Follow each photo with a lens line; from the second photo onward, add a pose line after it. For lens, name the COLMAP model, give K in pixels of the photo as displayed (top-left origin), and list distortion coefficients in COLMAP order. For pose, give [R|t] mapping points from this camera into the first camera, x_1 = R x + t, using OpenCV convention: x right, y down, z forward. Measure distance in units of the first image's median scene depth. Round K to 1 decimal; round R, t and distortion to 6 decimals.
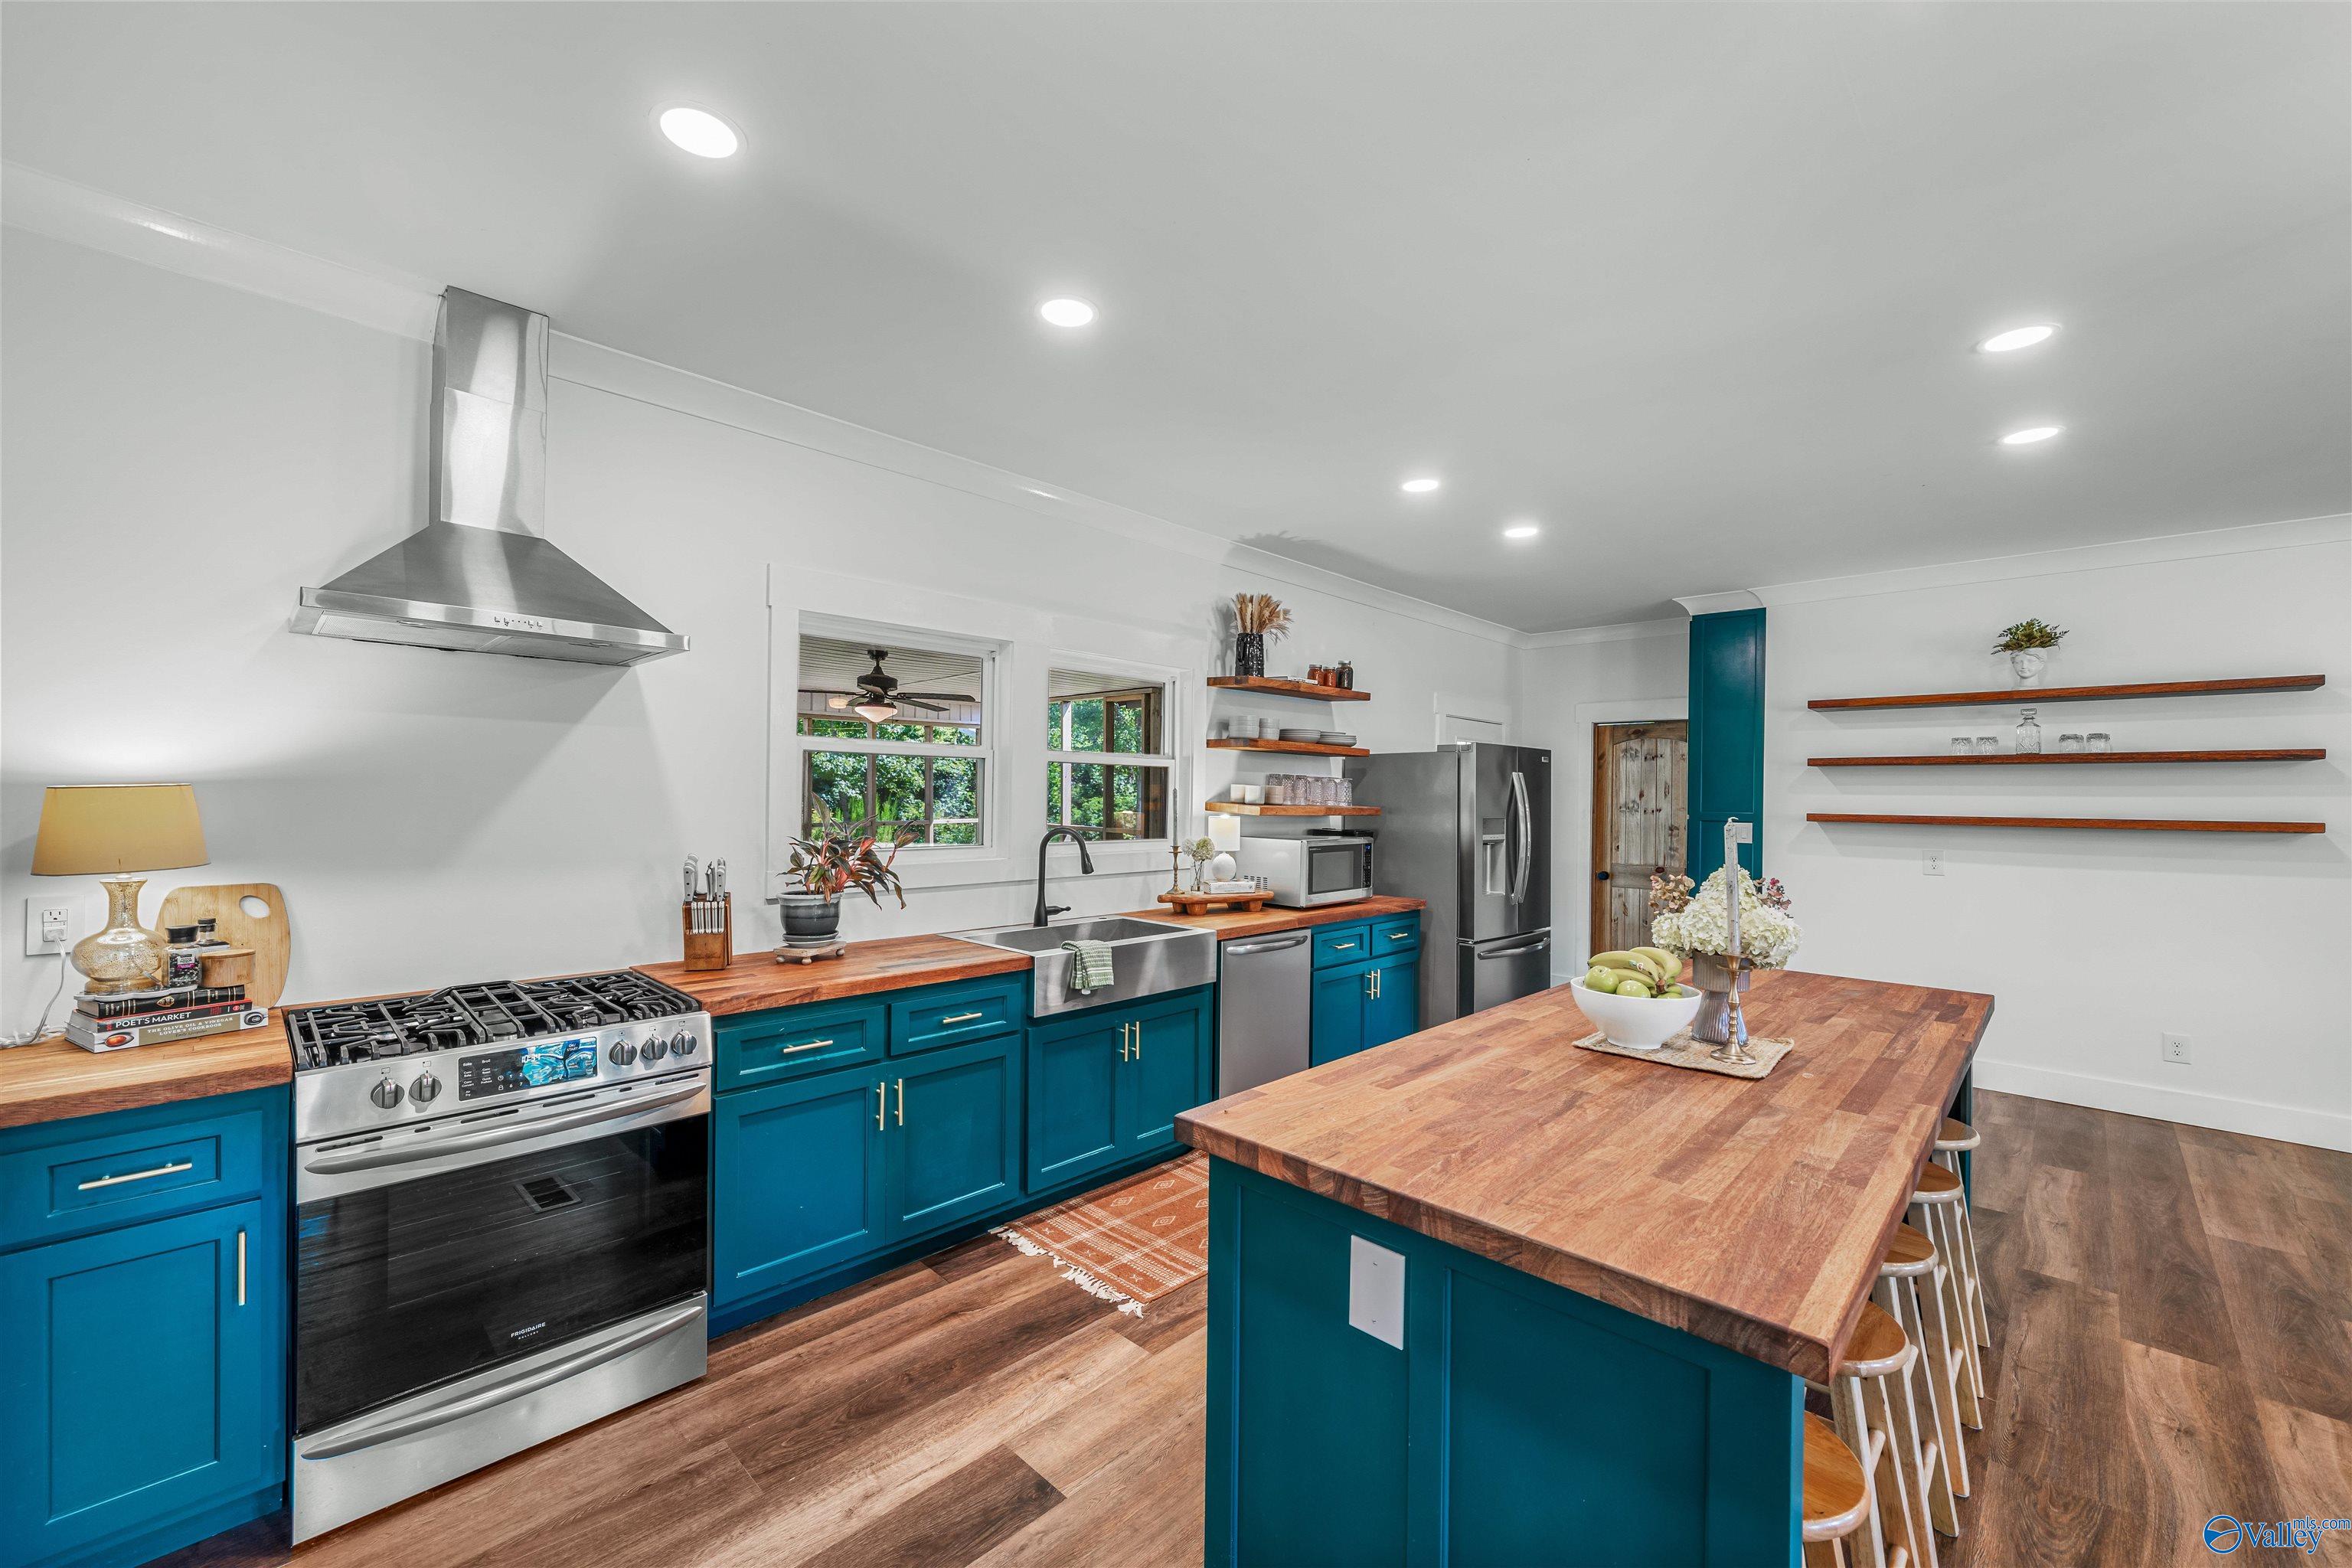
lens RADIAL K [[934.5, 0, 1171.0], [0, 934.5, 795.8], [0, 0, 1]] dist [0.007932, 0.000242]
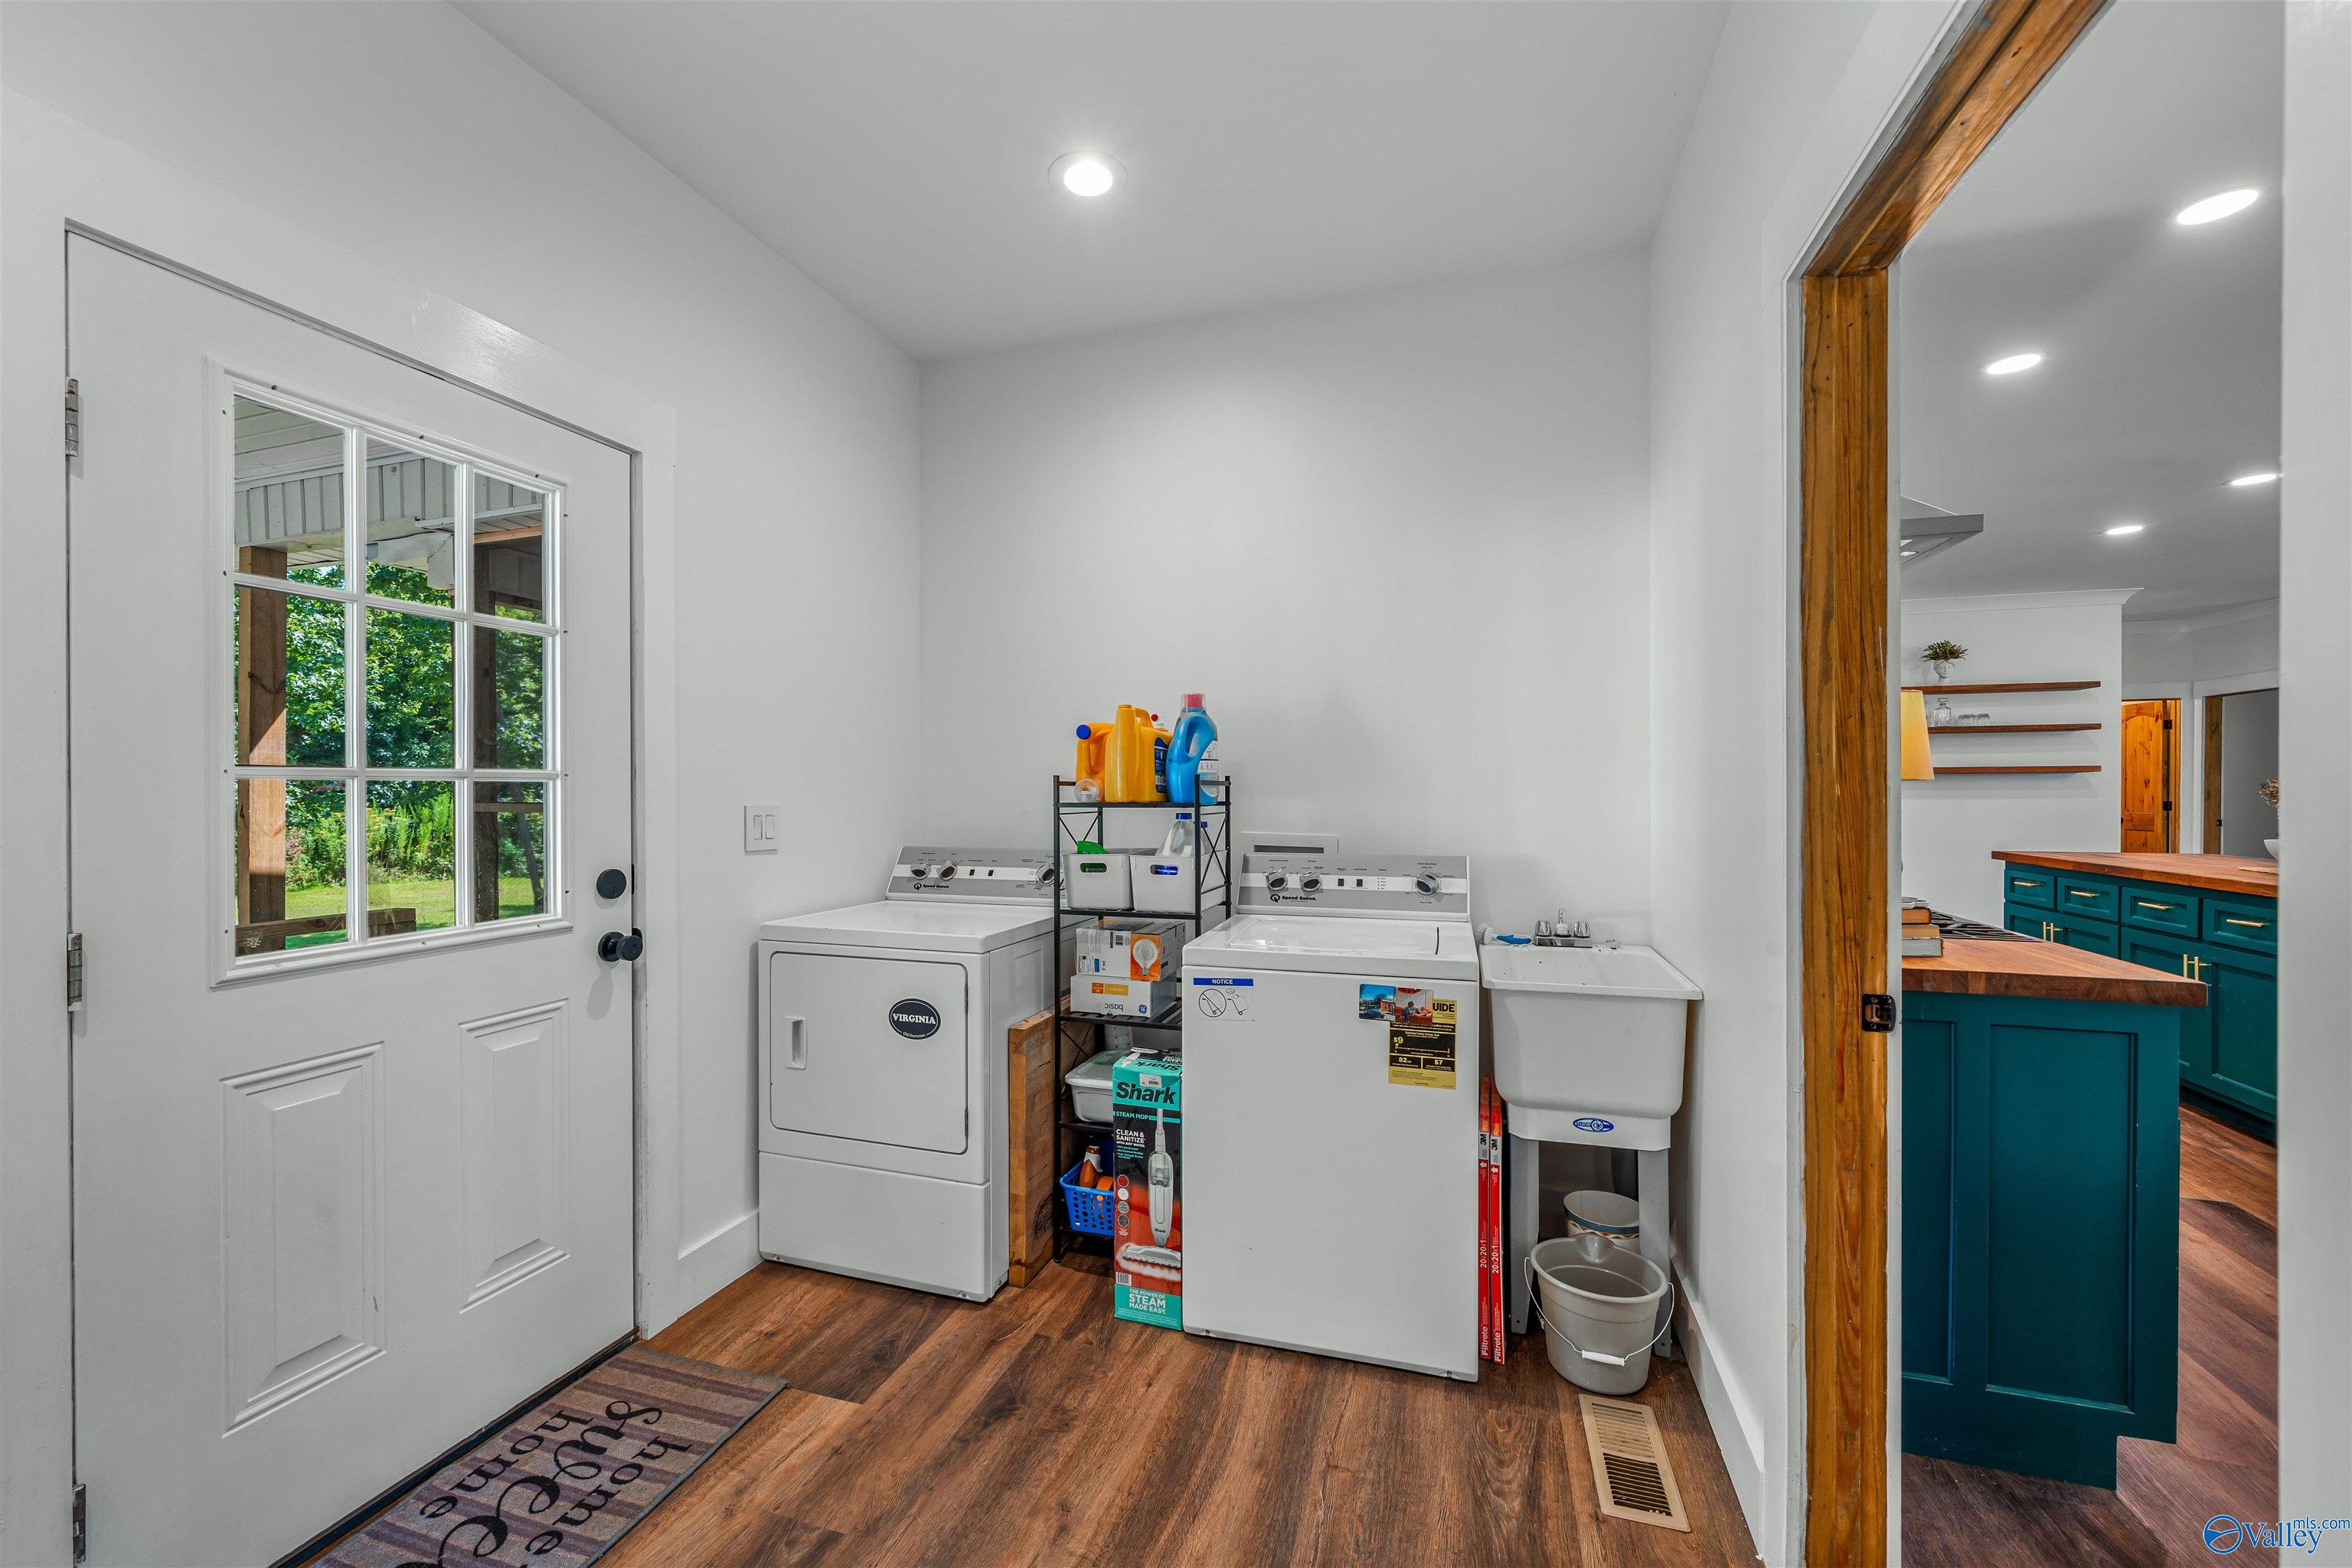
lens RADIAL K [[934.5, 0, 1169.7], [0, 934.5, 789.7], [0, 0, 1]] dist [0.007932, 0.000242]
pose [[0.887489, -0.016009, 0.460551, -1.001494], [0.012189, 0.999862, 0.011267, 0.029087], [-0.460668, -0.004386, 0.887562, 0.204832]]
